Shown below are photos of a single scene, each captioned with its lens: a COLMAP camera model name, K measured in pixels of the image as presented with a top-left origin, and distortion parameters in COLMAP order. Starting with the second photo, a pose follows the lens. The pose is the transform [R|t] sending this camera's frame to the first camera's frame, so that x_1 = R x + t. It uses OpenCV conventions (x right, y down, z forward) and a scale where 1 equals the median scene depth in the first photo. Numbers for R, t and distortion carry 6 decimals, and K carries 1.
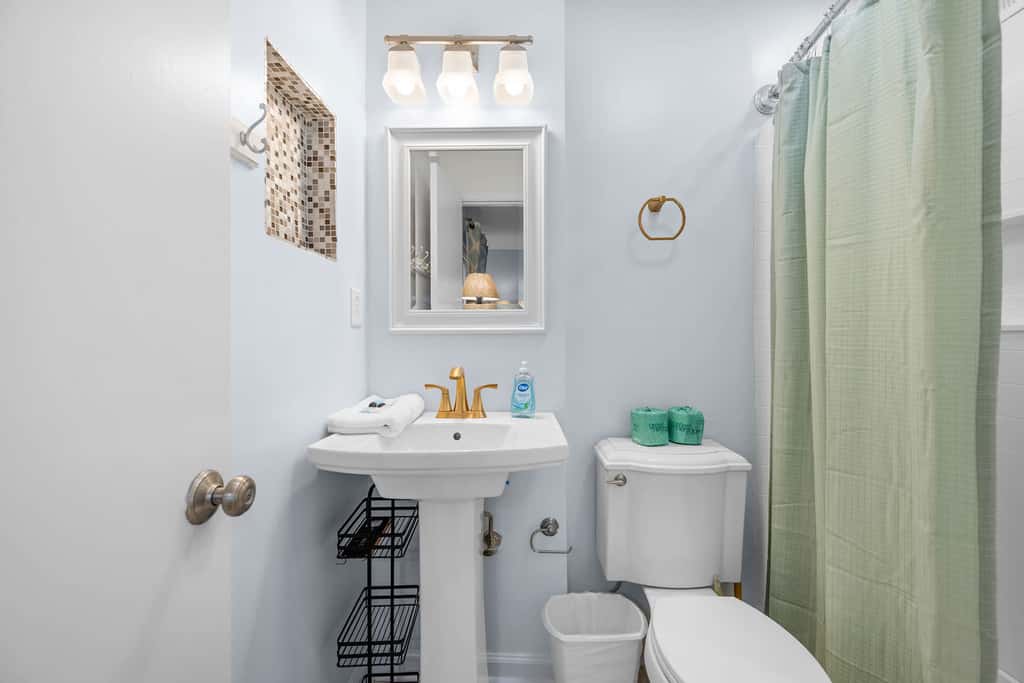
lens RADIAL K [[424.1, 0, 517.7], [0, 424.1, 332.2], [0, 0, 1]] dist [0.001248, 0.000161]
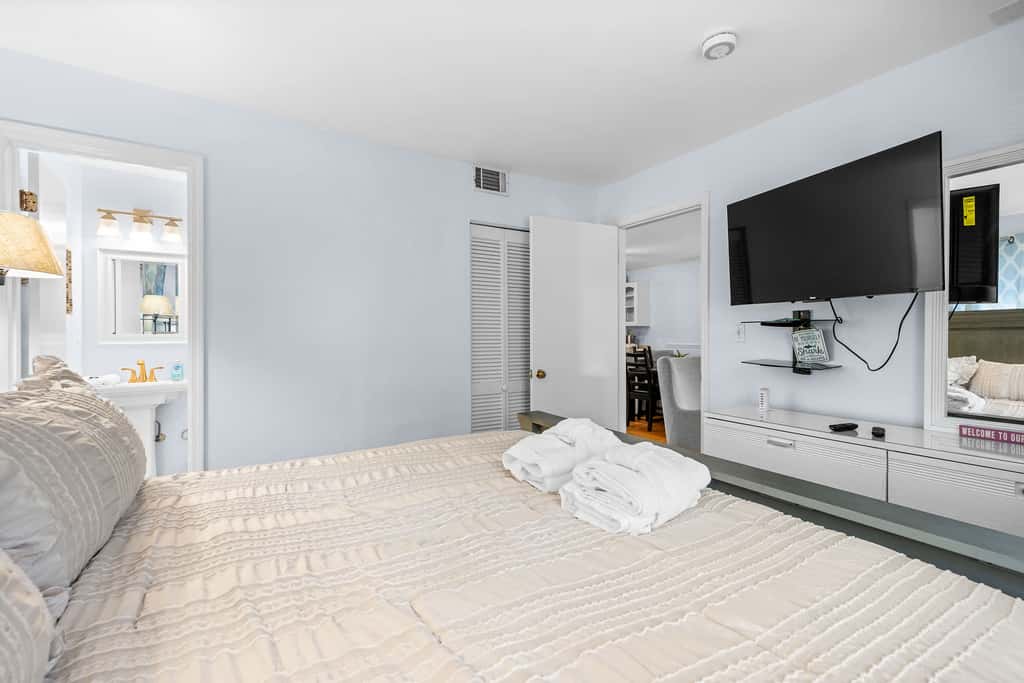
lens RADIAL K [[435.0, 0, 511.4], [0, 435.0, 336.4], [0, 0, 1]] dist [0.001378, 0.000176]
pose [[0.834197, 0.003404, 0.551456, 0.206386], [-0.006447, 0.999973, 0.003579, -0.060373], [-0.551429, -0.006541, 0.834196, -1.849939]]
